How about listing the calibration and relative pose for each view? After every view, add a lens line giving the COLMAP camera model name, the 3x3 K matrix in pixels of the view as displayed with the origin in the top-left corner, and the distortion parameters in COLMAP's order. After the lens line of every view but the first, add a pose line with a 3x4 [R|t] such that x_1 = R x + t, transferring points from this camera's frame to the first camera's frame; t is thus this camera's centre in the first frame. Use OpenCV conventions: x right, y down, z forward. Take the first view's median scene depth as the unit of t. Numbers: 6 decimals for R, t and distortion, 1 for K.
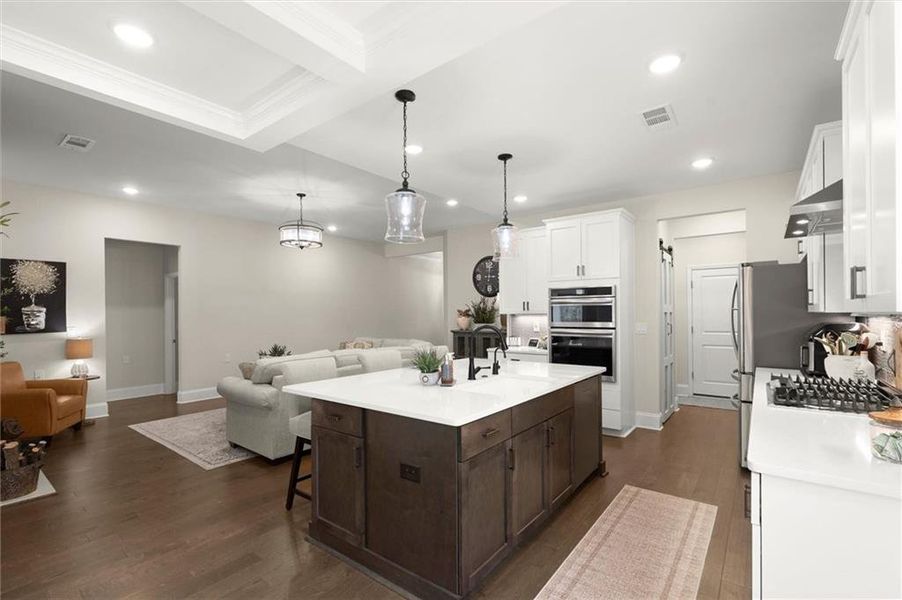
lens RADIAL K [[401.0, 0, 443.2], [0, 401.0, 312.9], [0, 0, 1]] dist [-0.000962, -0.000784]
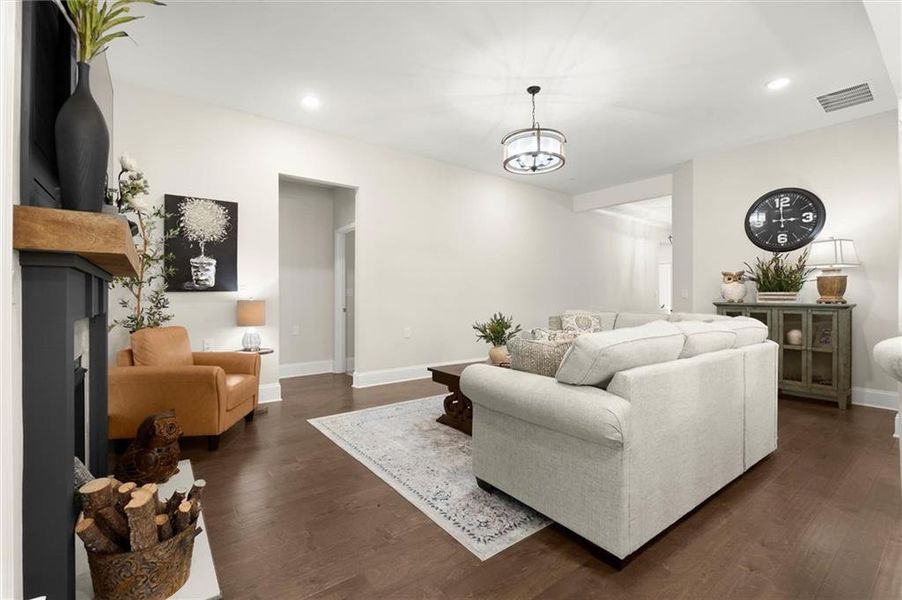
lens RADIAL K [[401.0, 0, 454.6], [0, 401.0, 296.3], [0, 0, 1]] dist [-0.000962, -0.000784]
pose [[0.967731, 0.011377, -0.251729, -0.345122], [-0.010283, 0.999931, 0.005662, 0.050126], [0.251776, -0.002890, 0.967781, 0.361270]]
